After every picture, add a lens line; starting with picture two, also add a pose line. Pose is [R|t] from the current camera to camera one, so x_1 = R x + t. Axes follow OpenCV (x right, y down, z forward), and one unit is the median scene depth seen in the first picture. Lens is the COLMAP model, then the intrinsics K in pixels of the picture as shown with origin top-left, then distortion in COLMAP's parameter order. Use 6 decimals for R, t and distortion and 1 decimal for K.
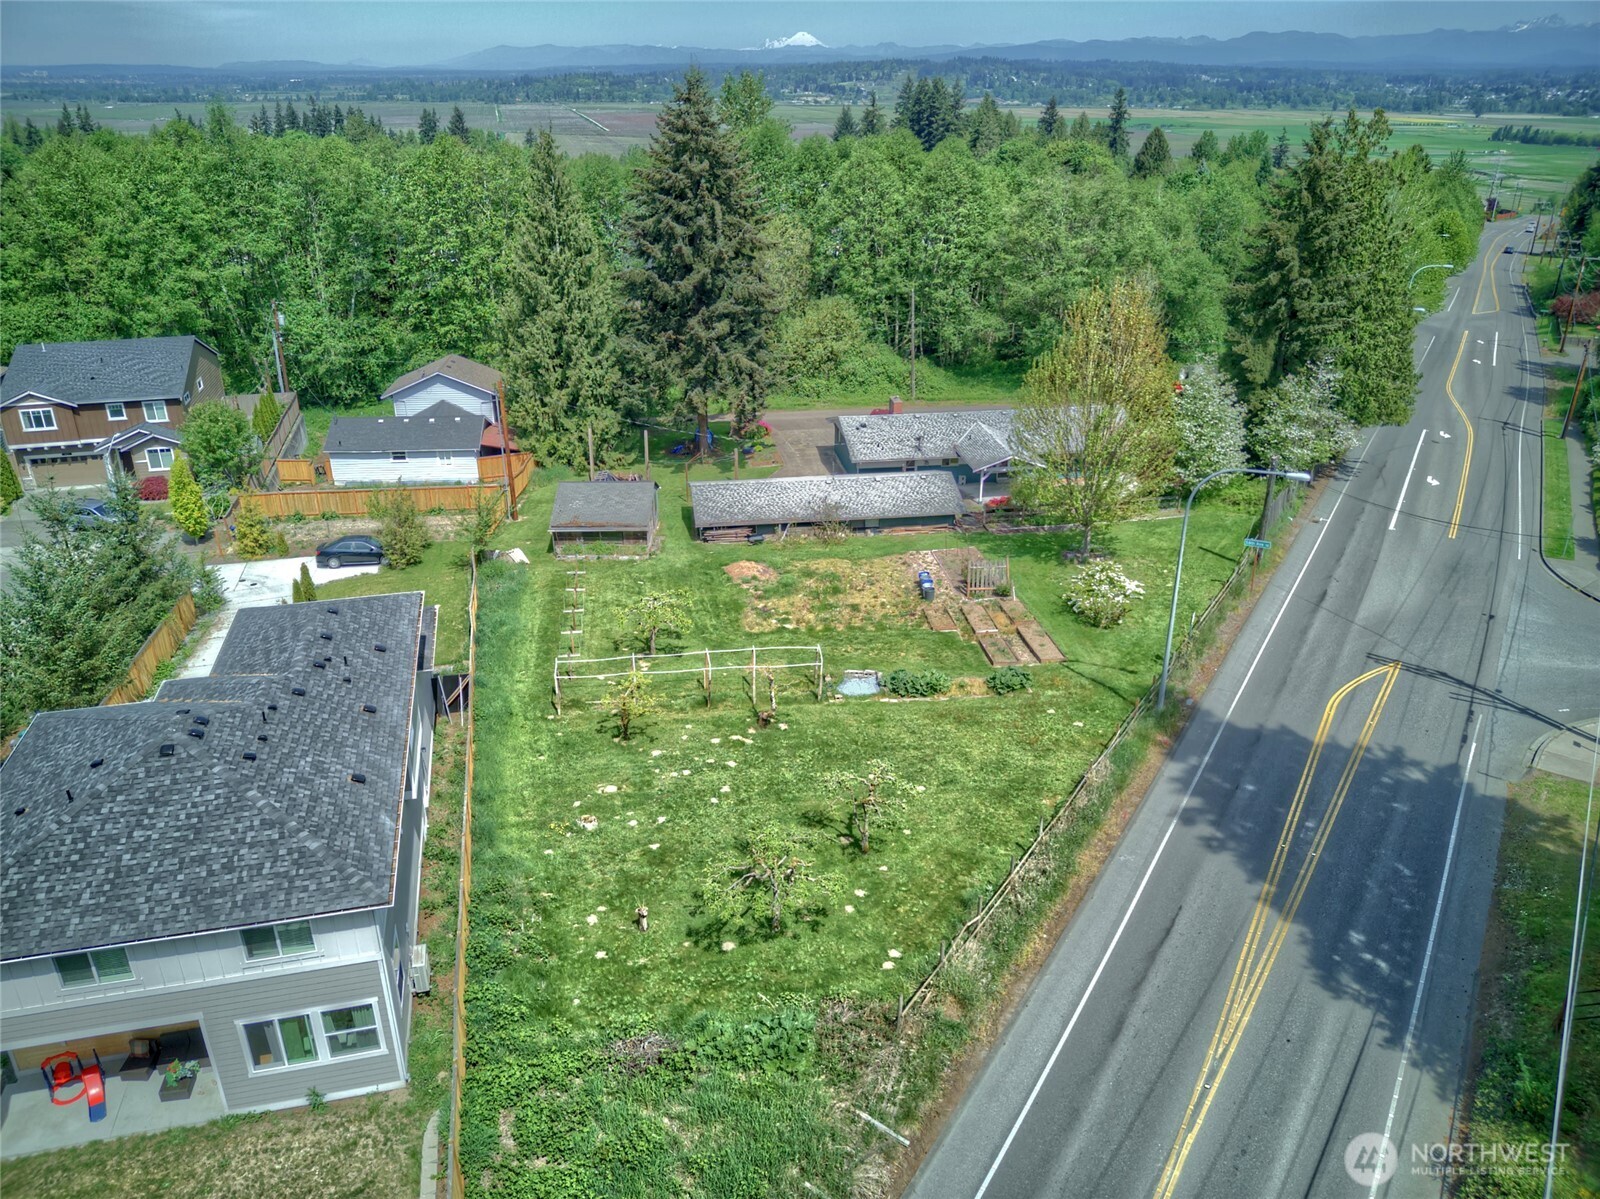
lens RADIAL K [[1141.0, 0, 800.0], [0, 1141.0, 599.5], [0, 0, 1]] dist [-0.000810, -0.029221]
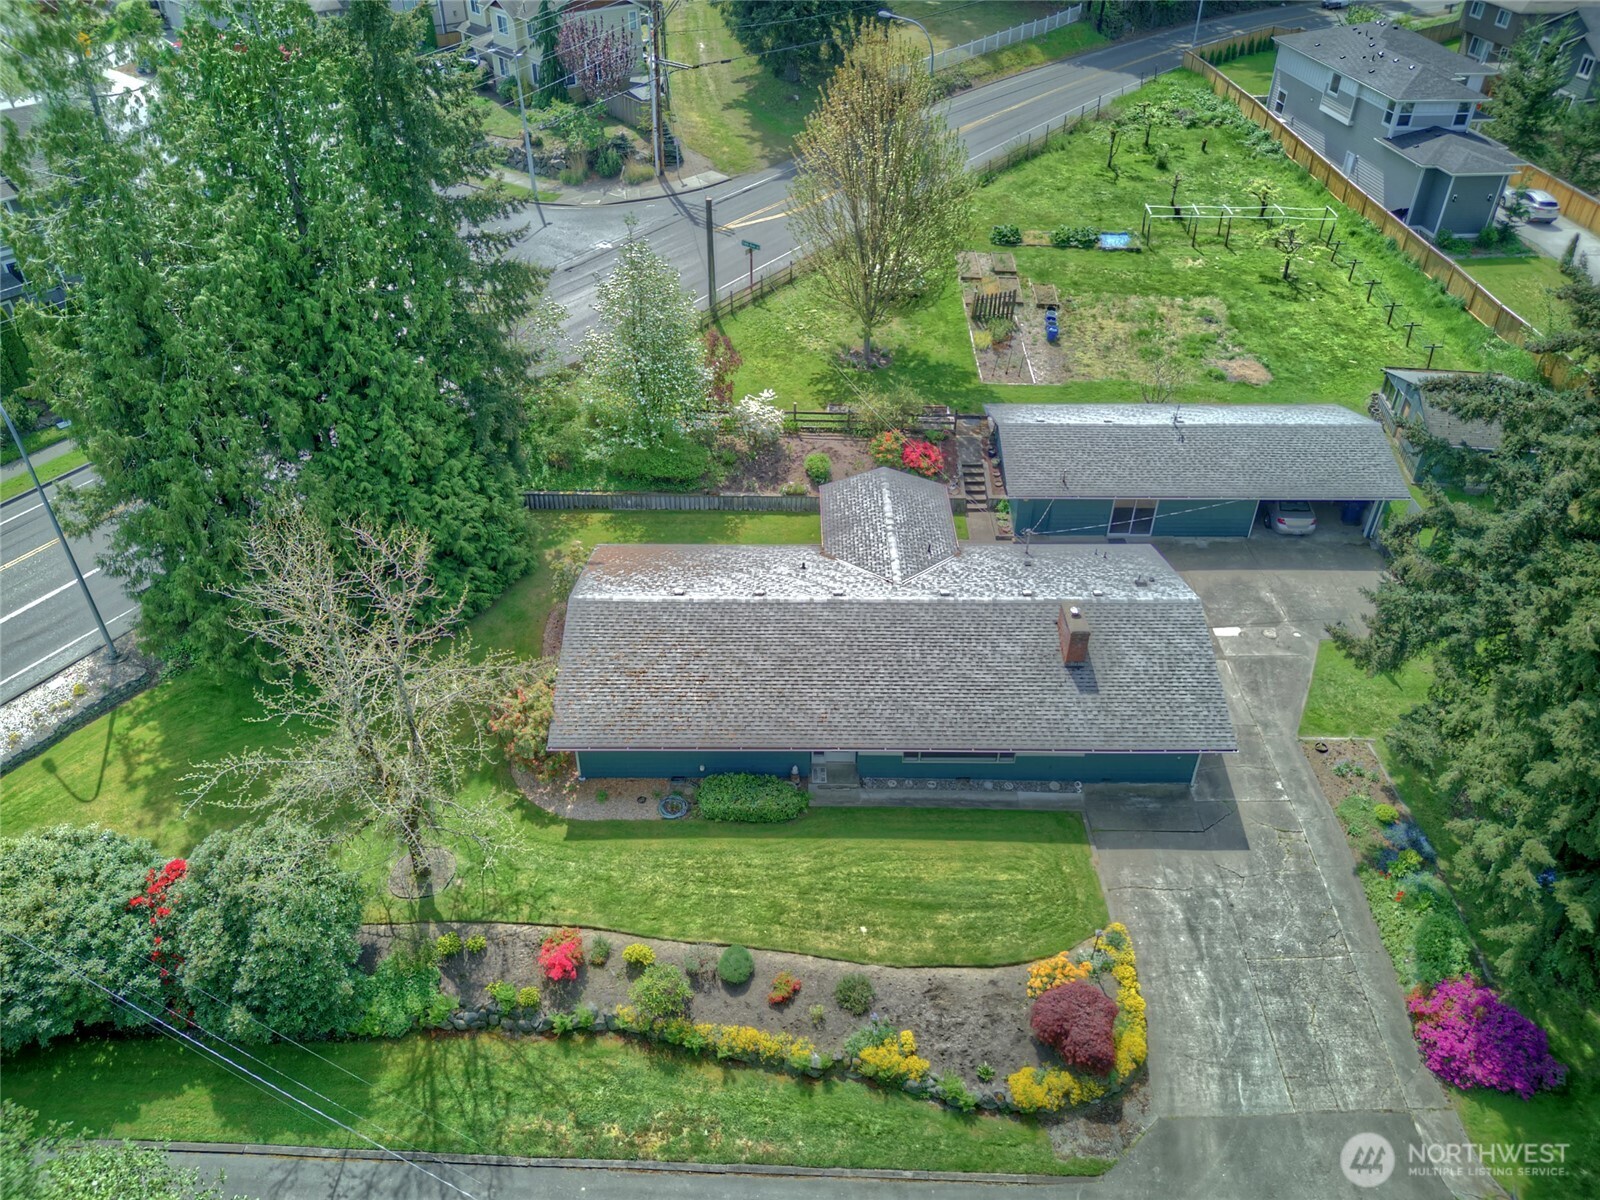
lens RADIAL K [[1141.0, 0, 800.0], [0, 1141.0, 600.0], [0, 0, 1]] dist [-0.000810, -0.029221]
pose [[-0.990221, -0.089290, 0.107186, 0.200364], [0.054697, 0.458312, 0.887106, -0.801248], [-0.128334, 0.884295, -0.448947, 1.690930]]
